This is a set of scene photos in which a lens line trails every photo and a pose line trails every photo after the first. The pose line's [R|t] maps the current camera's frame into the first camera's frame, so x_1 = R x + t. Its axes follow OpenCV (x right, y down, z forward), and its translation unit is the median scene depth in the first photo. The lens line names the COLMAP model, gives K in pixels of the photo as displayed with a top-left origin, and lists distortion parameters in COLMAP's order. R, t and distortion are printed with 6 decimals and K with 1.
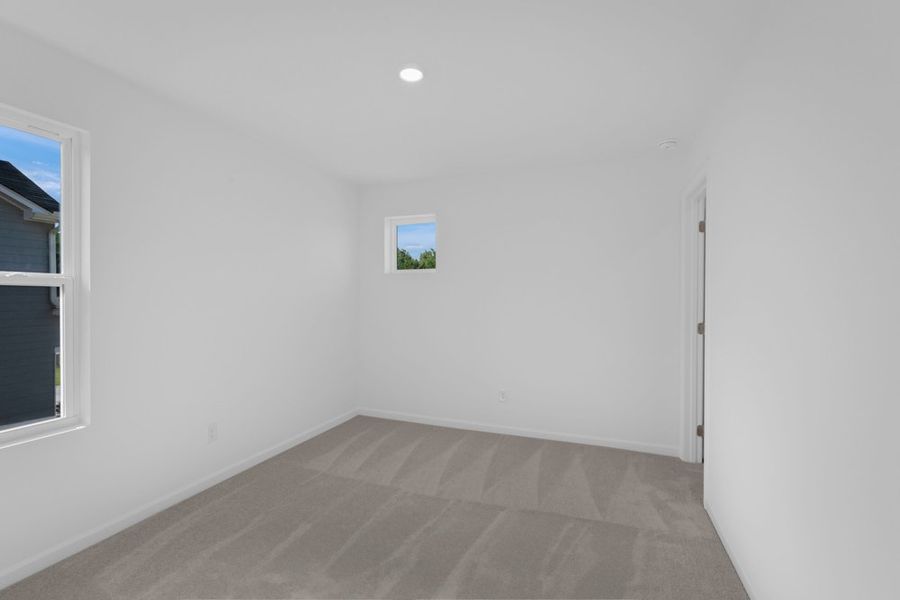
lens RADIAL K [[407.2, 0, 445.1], [0, 407.2, 298.4], [0, 0, 1]] dist [-0.001983, -0.000497]
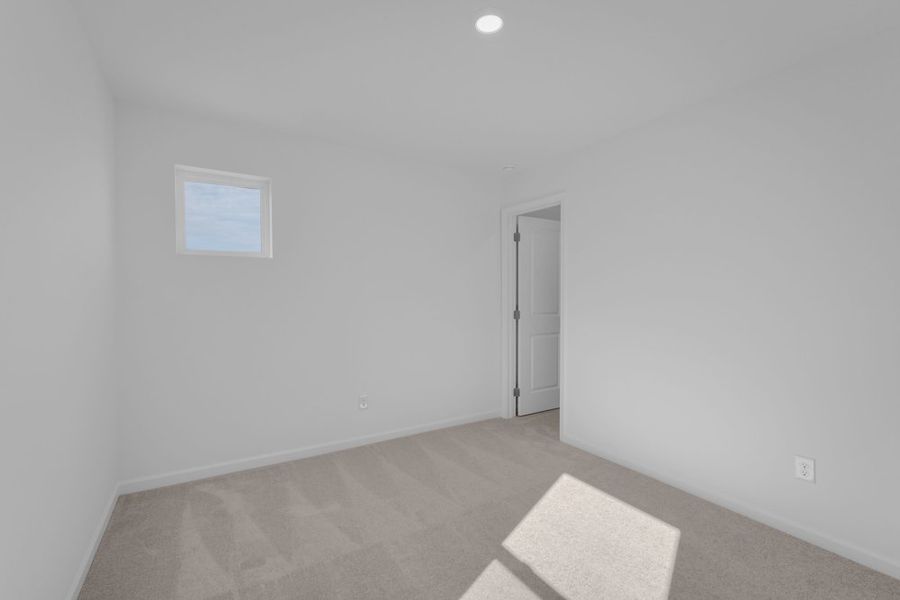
lens RADIAL K [[407.2, 0, 445.1], [0, 407.2, 298.4], [0, 0, 1]] dist [-0.001983, -0.000497]
pose [[0.604128, -0.016838, 0.796709, -0.543402], [0.006103, 0.999845, 0.016504, -0.003396], [-0.796864, -0.005108, 0.604137, 0.377032]]
